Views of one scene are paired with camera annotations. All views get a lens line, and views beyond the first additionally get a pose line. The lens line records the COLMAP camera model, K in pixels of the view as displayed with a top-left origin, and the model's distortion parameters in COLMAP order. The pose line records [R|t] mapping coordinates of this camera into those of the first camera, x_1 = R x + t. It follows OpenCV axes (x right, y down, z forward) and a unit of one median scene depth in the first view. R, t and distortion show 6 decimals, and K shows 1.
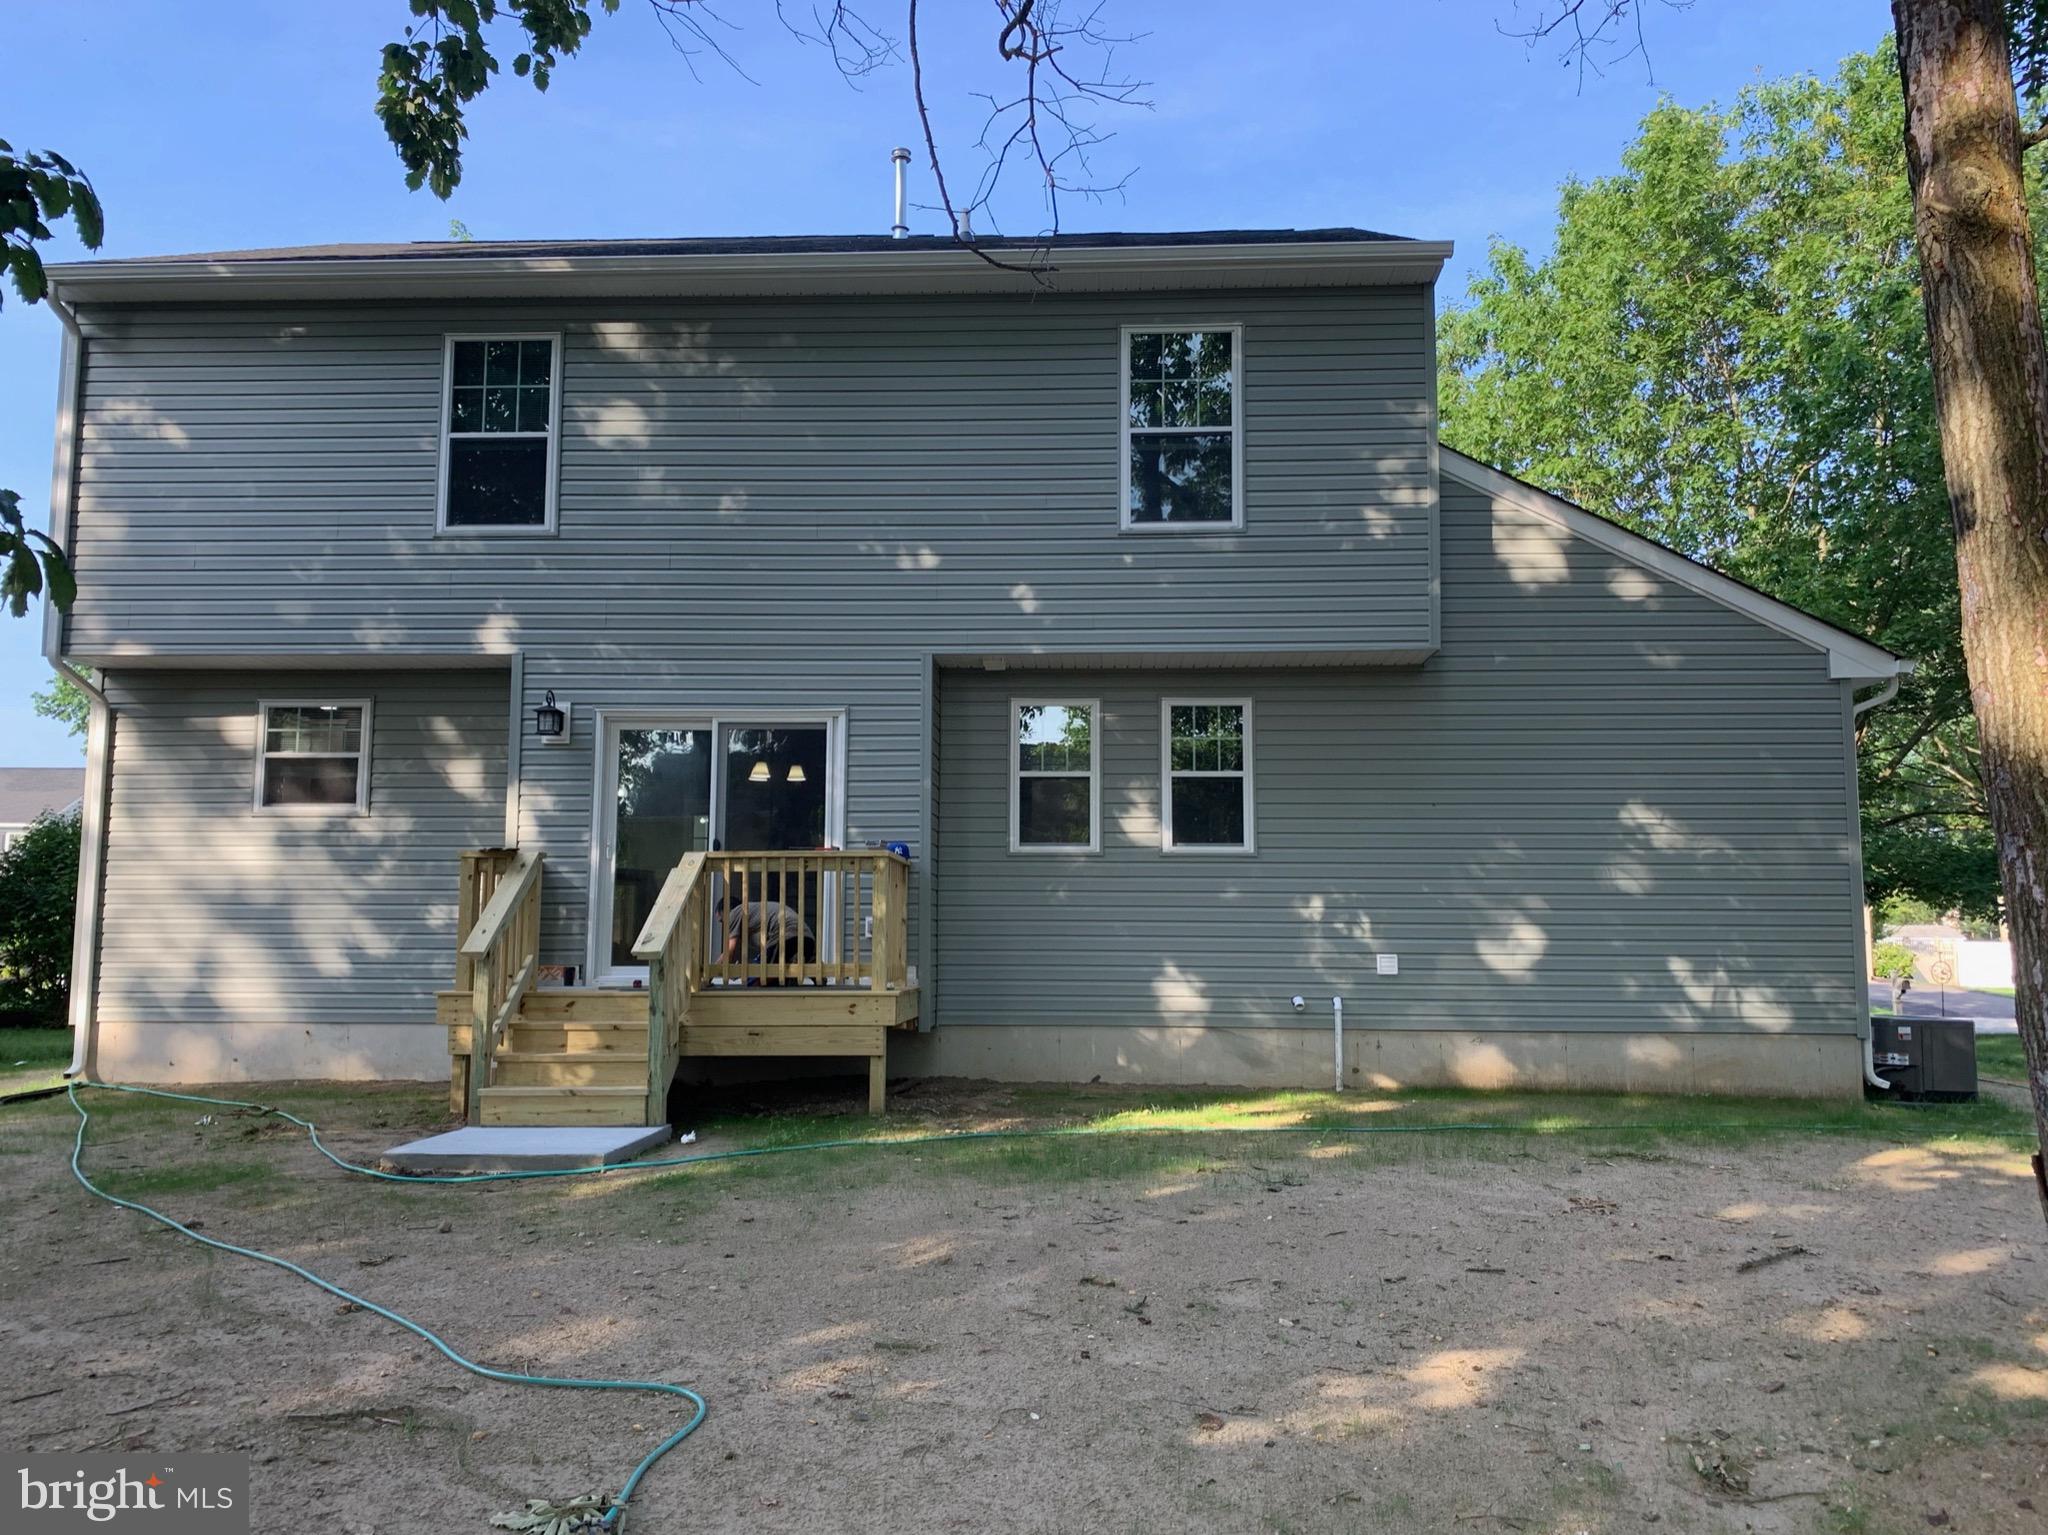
lens RADIAL K [[1540.4, 0, 1024.8], [0, 1540.4, 796.6], [0, 0, 1]] dist [0.042650, -0.129710]
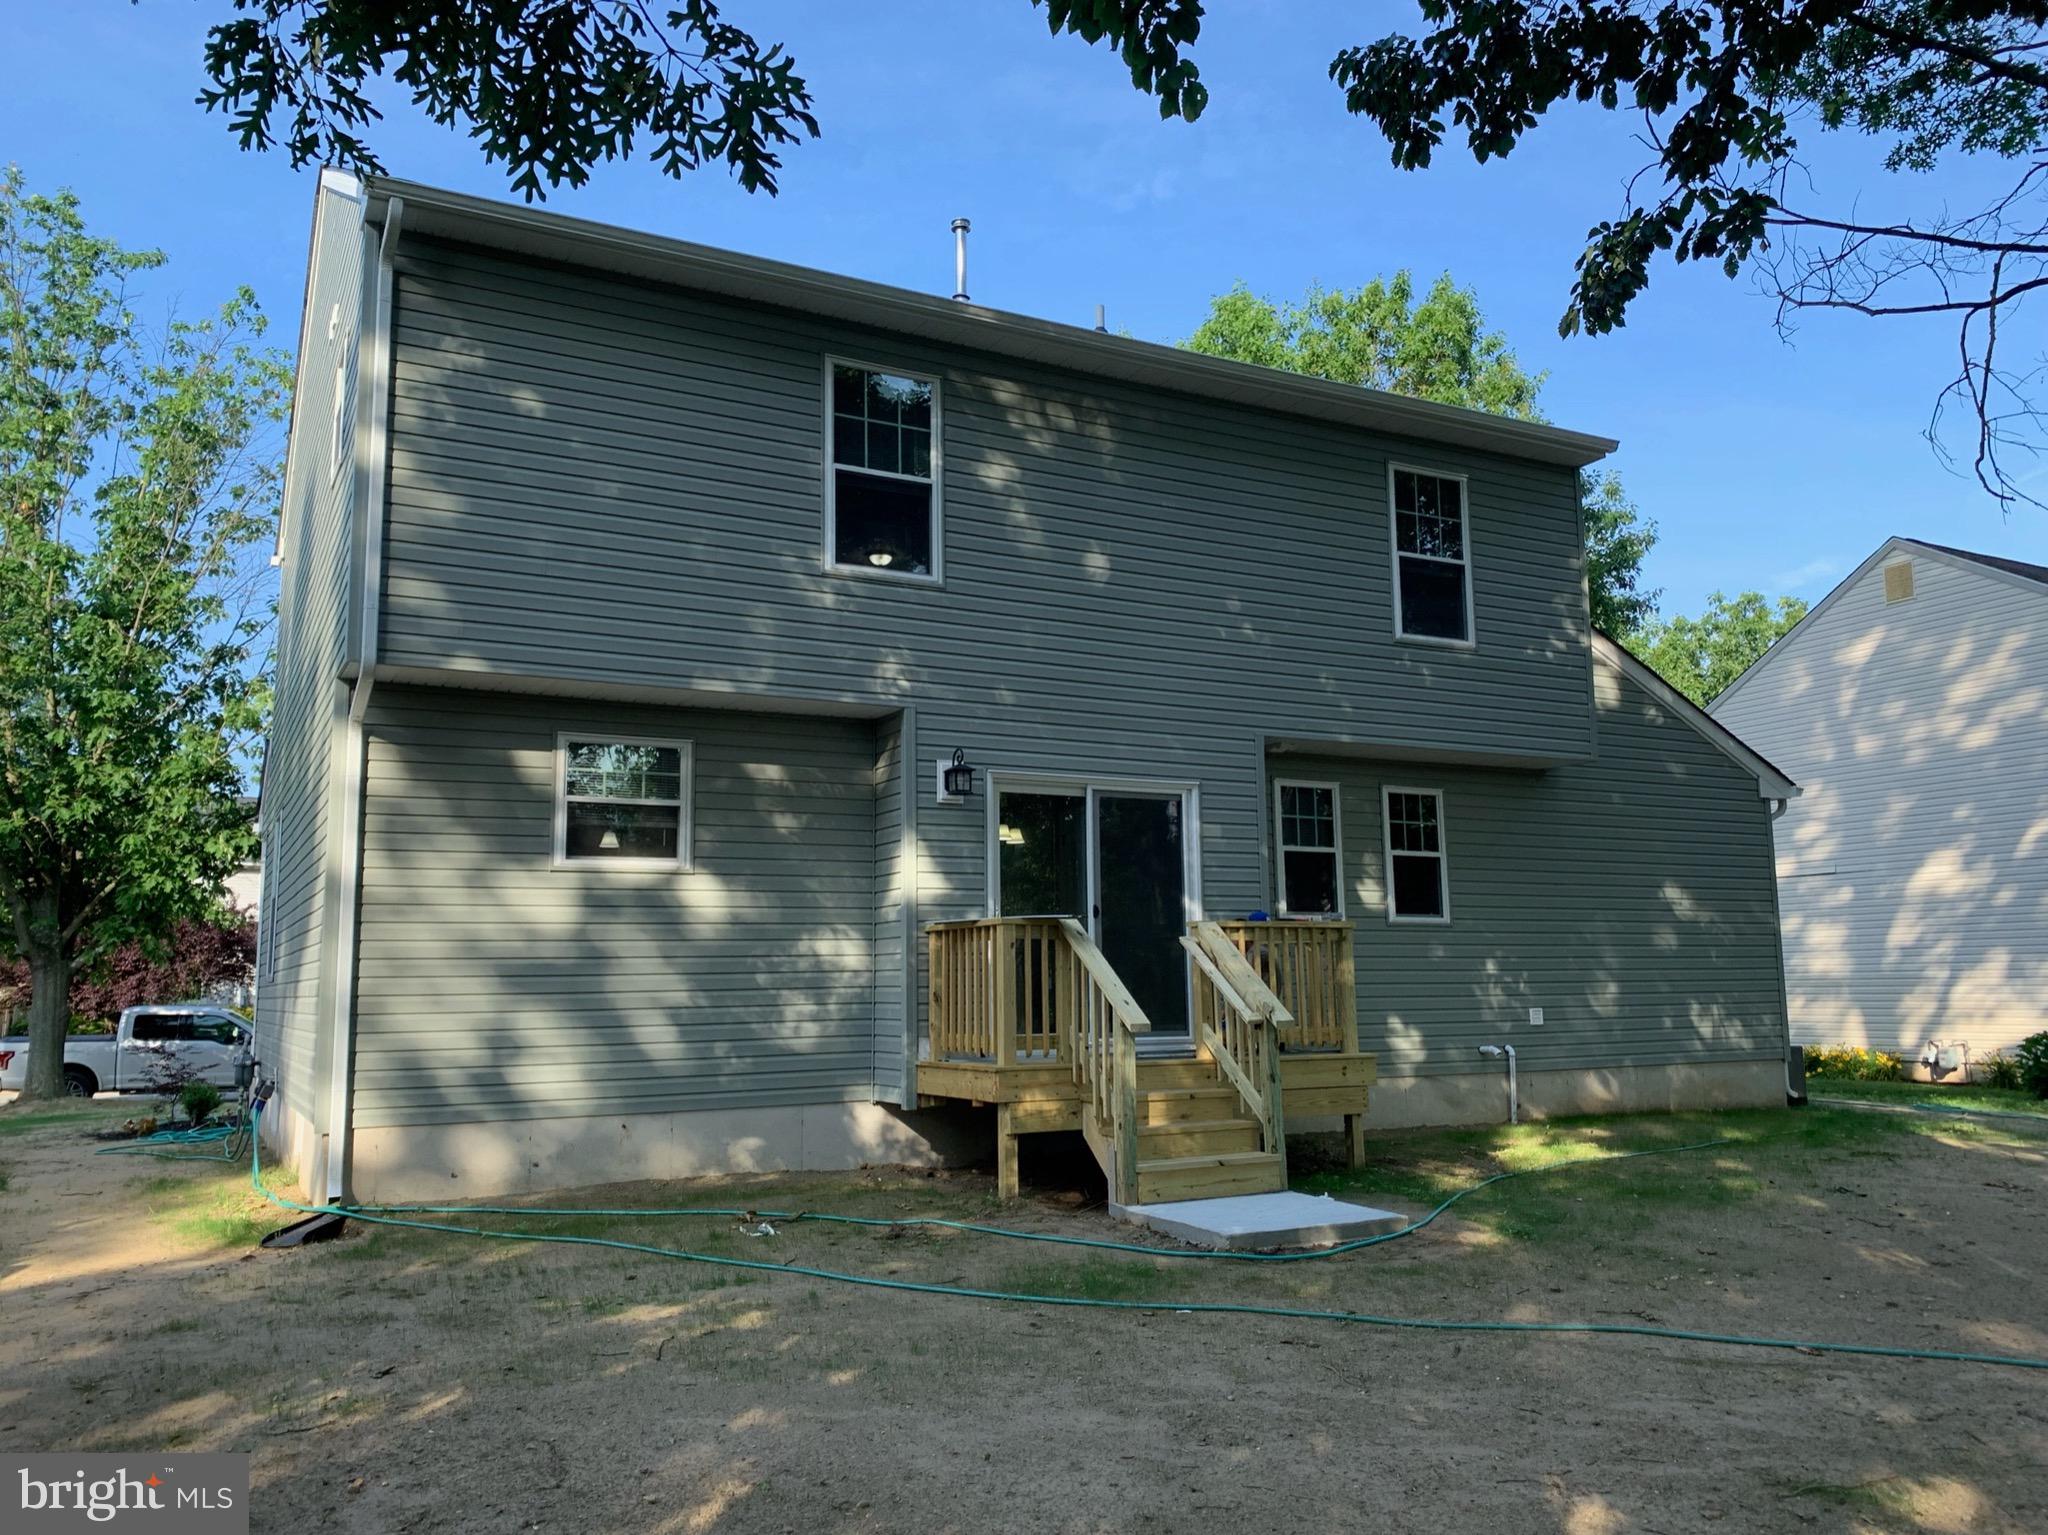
lens RADIAL K [[1579.3, 0, 1024.0], [0, 1579.3, 767.5], [0, 0, 1]] dist [-0.018488, -0.007593]
pose [[0.865504, 0.056286, 0.497729, -0.732304], [-0.033744, 0.997961, -0.054177, -0.005075], [-0.499763, 0.030096, 0.865639, 0.125946]]
